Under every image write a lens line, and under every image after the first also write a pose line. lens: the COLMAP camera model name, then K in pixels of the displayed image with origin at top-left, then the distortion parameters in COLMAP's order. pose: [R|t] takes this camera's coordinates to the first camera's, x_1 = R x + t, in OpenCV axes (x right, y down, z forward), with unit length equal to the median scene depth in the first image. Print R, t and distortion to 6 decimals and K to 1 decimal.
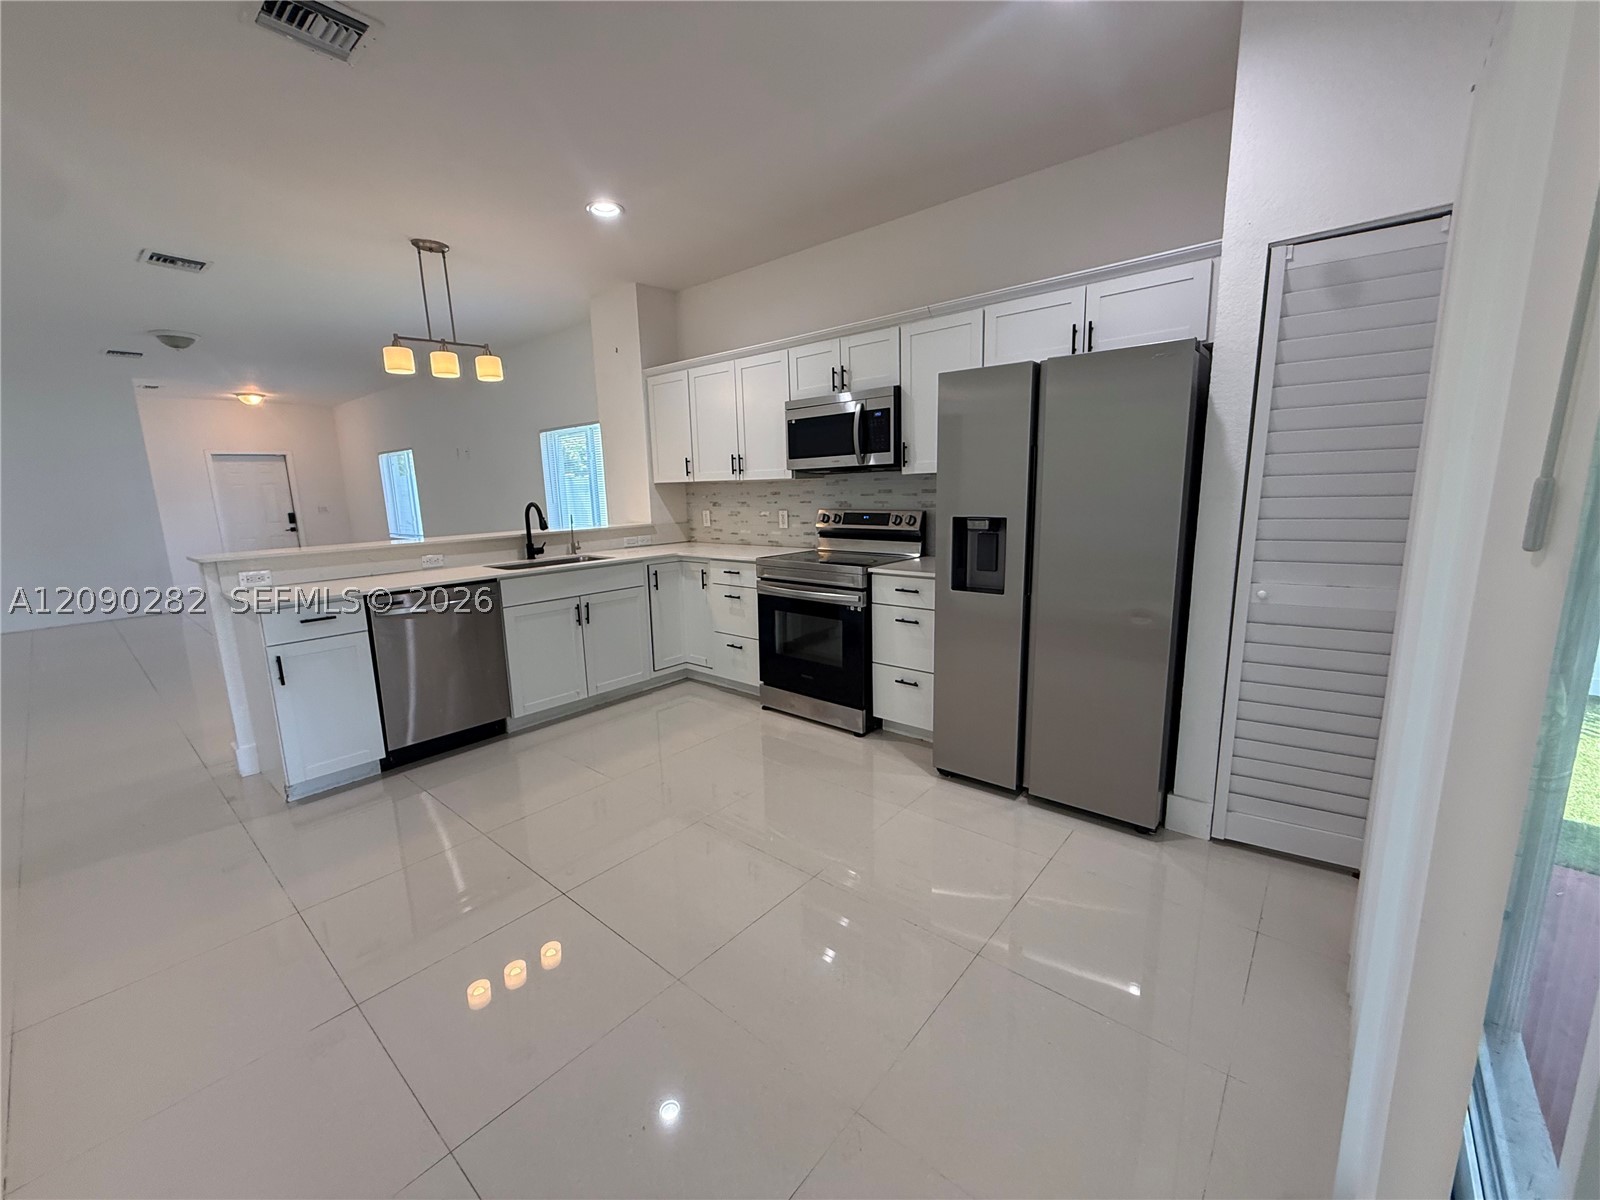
lens RADIAL K [[640.4, 0, 795.5], [0, 640.4, 599.9], [0, 0, 1]] dist [-0.000163, 0.000036]
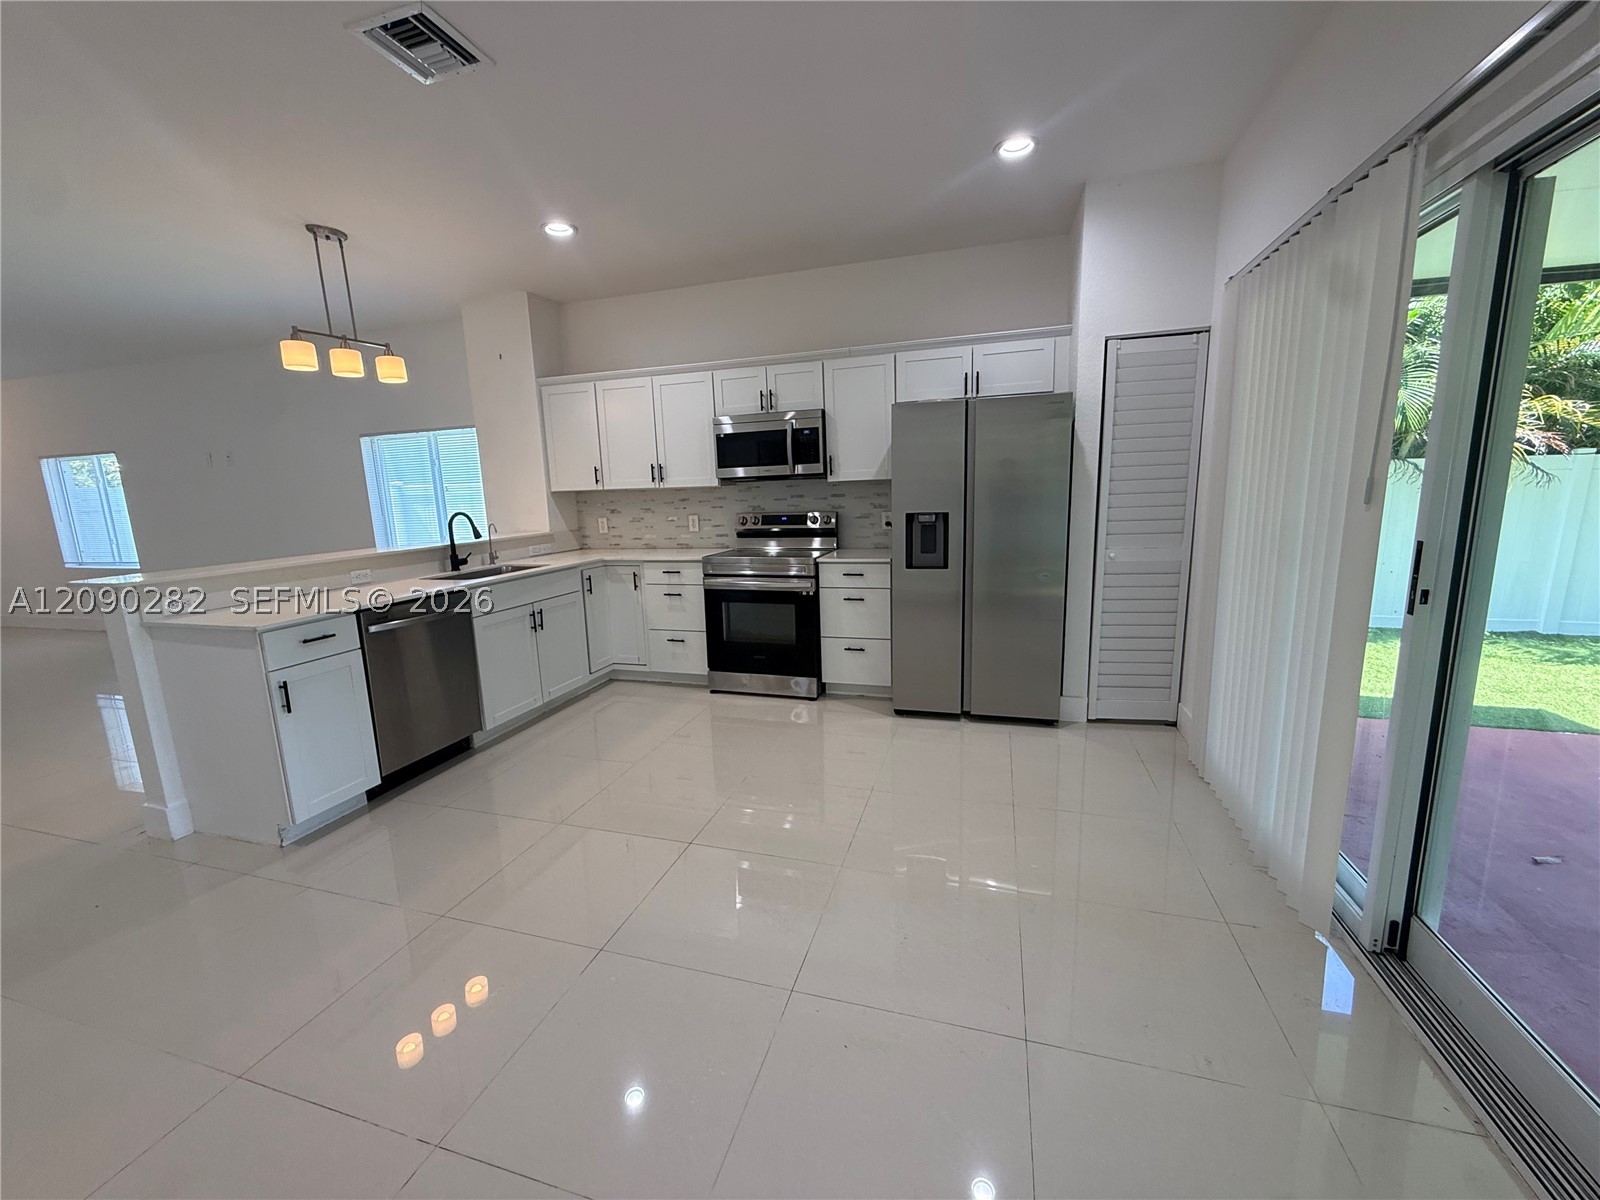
lens RADIAL K [[640.4, 0, 795.5], [0, 640.4, 599.9], [0, 0, 1]] dist [-0.000163, 0.000036]
pose [[0.918477, -0.072697, 0.388736, -0.347792], [0.078908, 0.996882, -0.000013, 0.021678], [-0.387523, 0.030686, 0.921349, -0.084584]]
